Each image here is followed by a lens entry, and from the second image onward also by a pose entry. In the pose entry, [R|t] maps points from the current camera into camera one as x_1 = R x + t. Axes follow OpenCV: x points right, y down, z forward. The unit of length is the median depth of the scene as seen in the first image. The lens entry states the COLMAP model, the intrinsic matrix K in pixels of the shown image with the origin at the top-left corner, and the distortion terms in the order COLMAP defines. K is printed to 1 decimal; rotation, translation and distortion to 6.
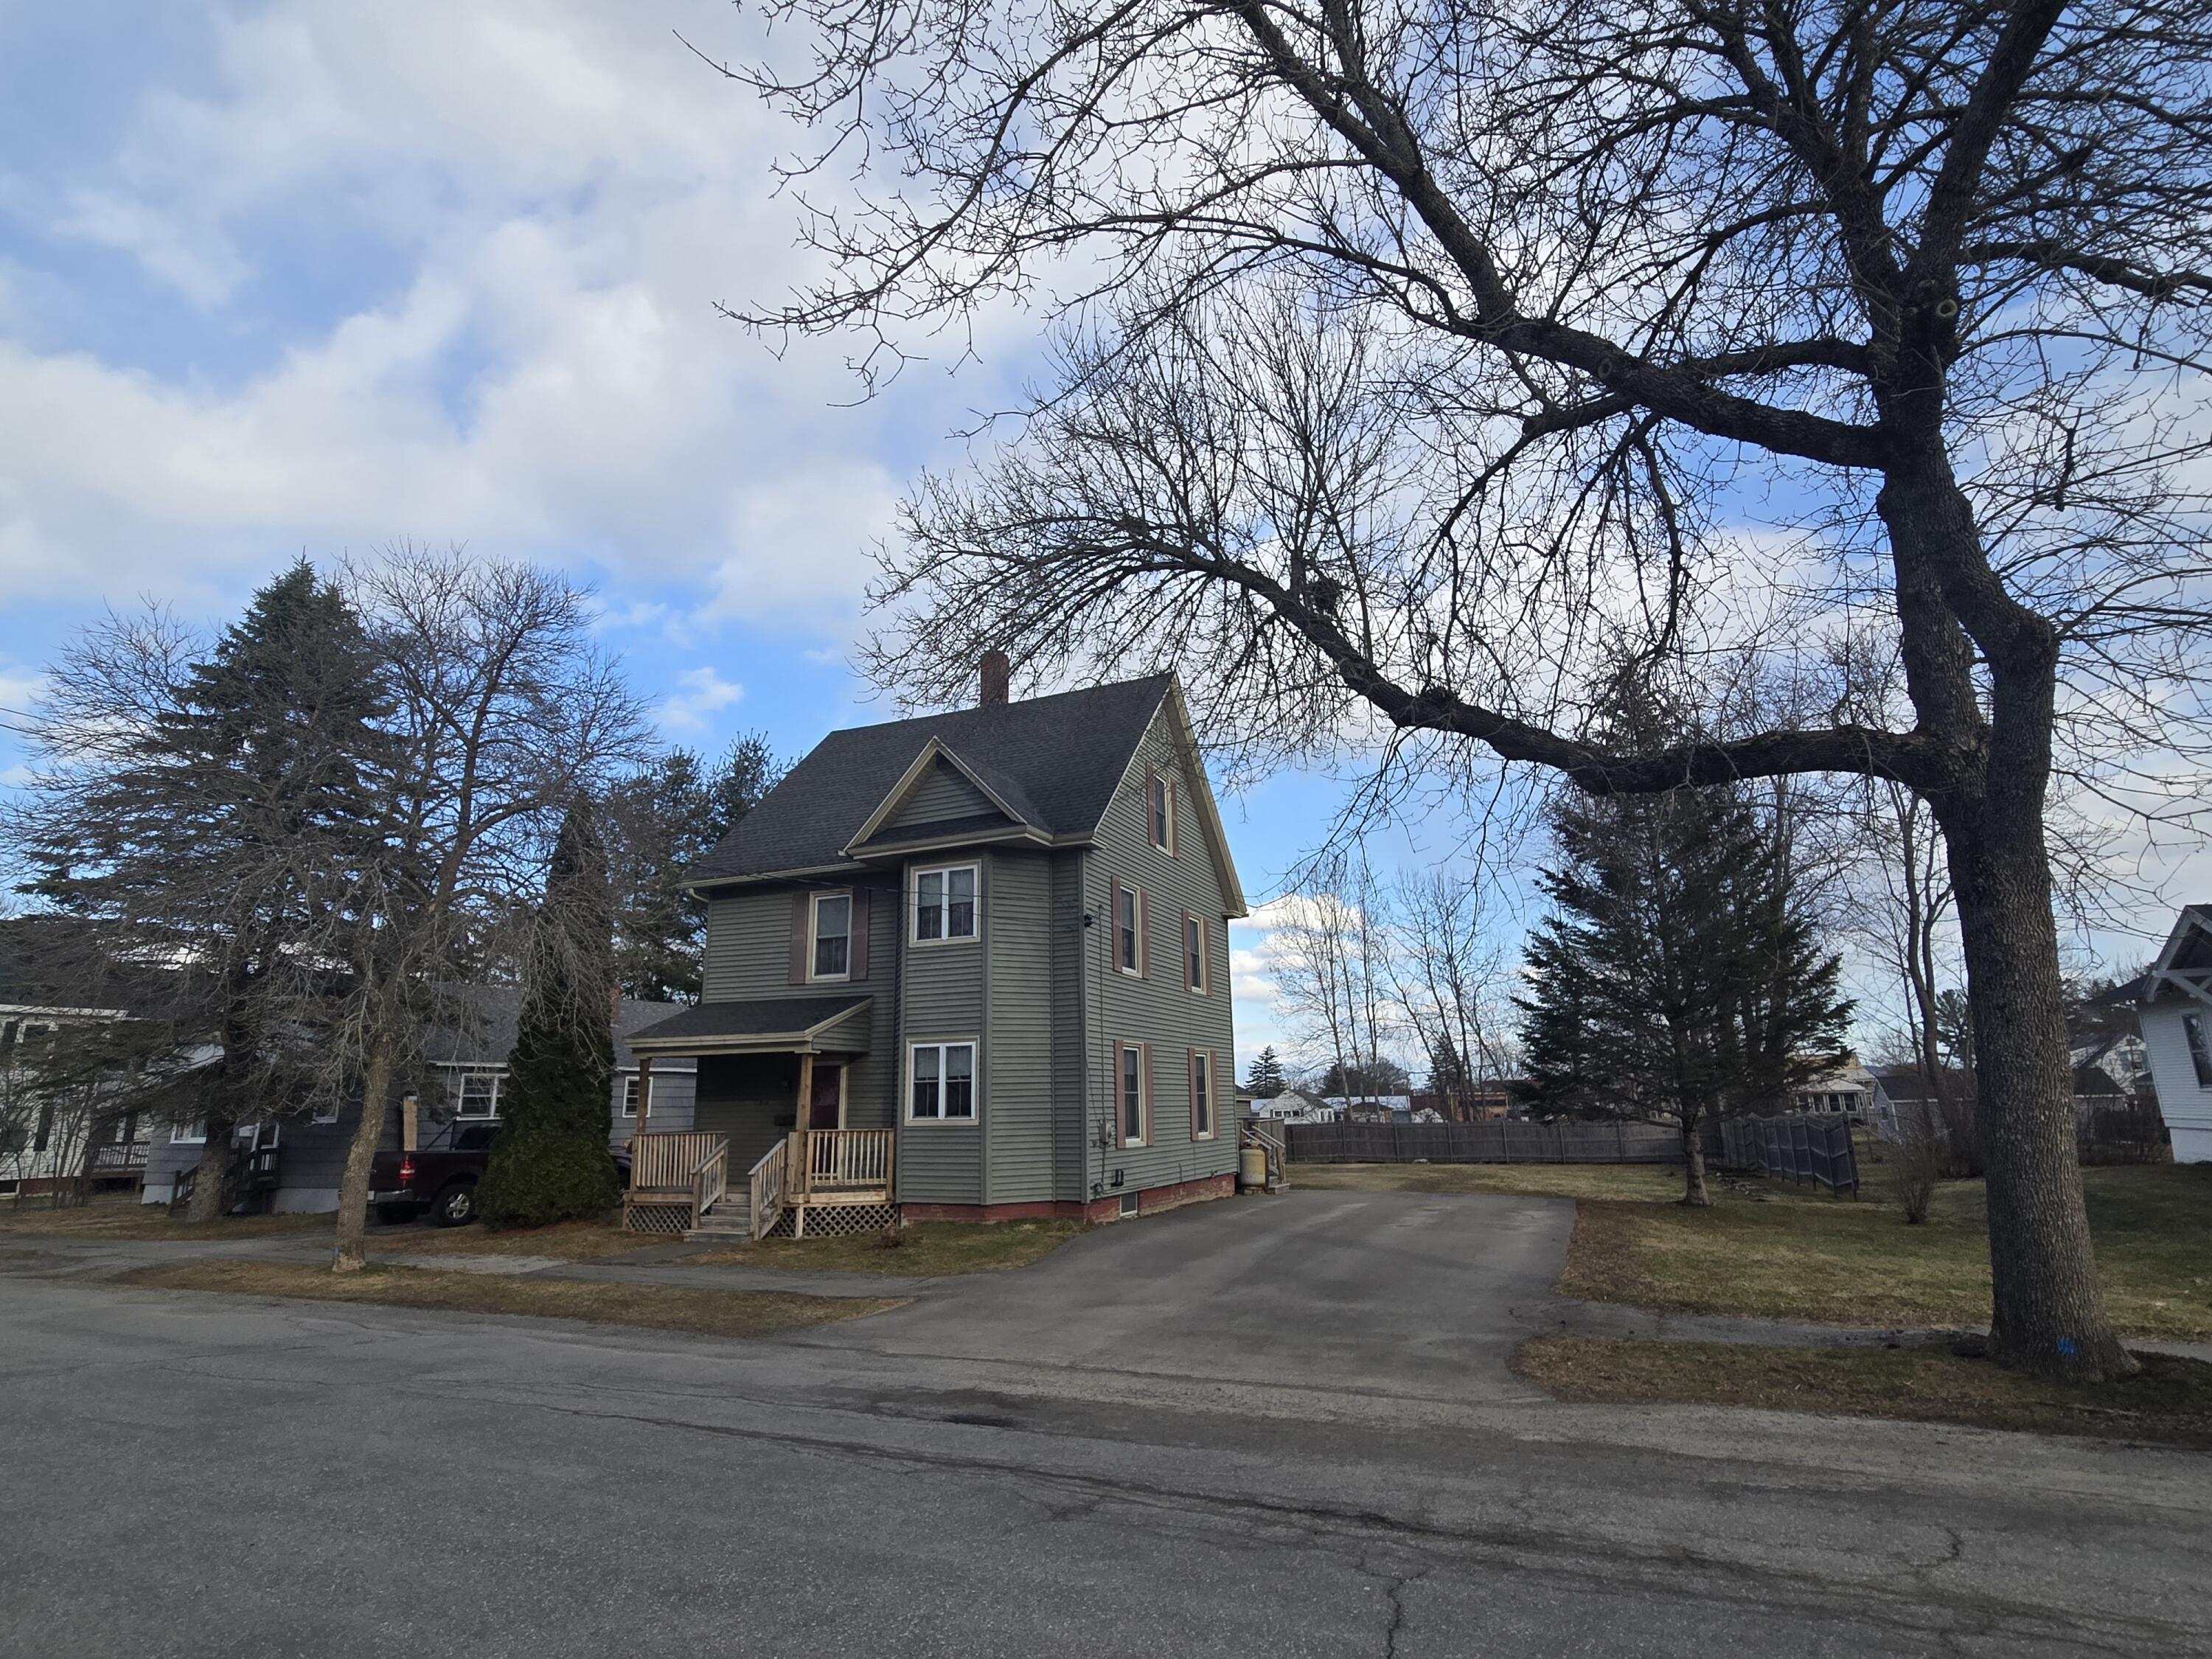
lens RADIAL K [[1145.9, 0, 1094.0], [0, 1145.9, 824.0], [0, 0, 1]] dist [0.004116, 0.000676]
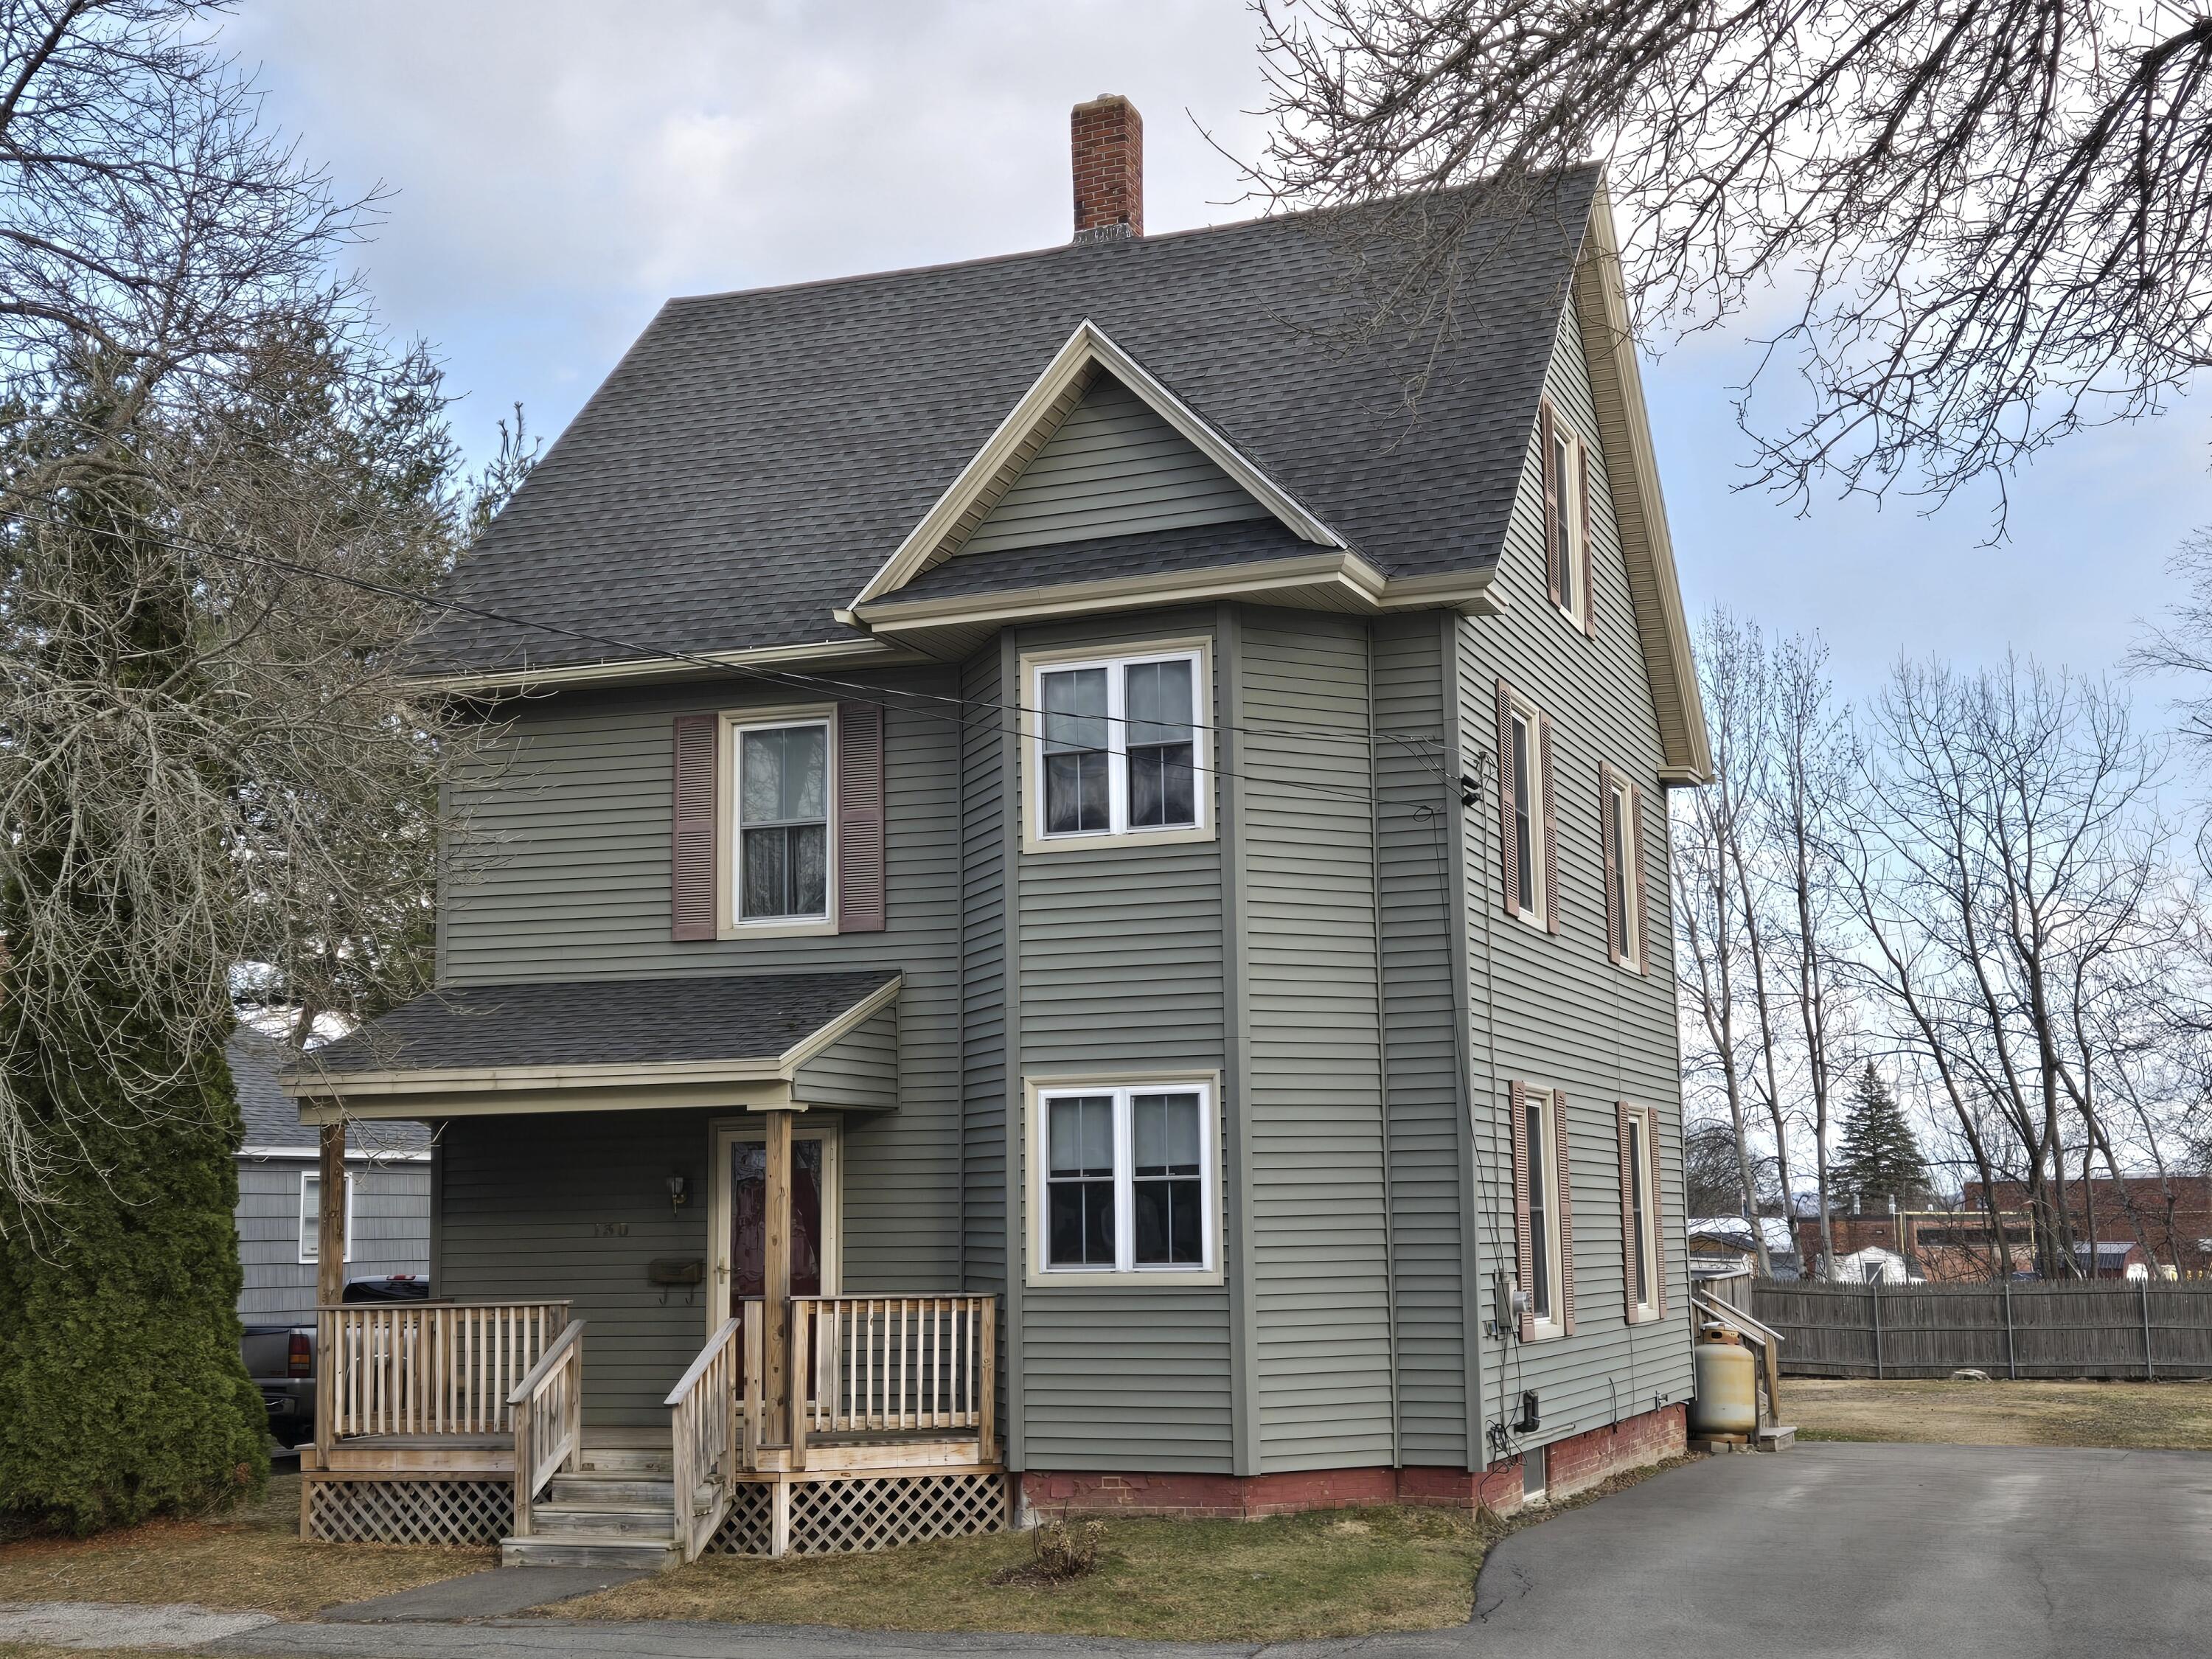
lens RADIAL K [[2861.7, 0, 1106.0], [0, 2861.7, 829.5], [0, 0, 1]] dist [0.085213, -0.011667]
pose [[0.999017, 0.008135, 0.043575, -0.180437], [-0.012416, 0.995018, 0.098915, -0.000364], [-0.042553, -0.099359, 0.994141, -0.002510]]
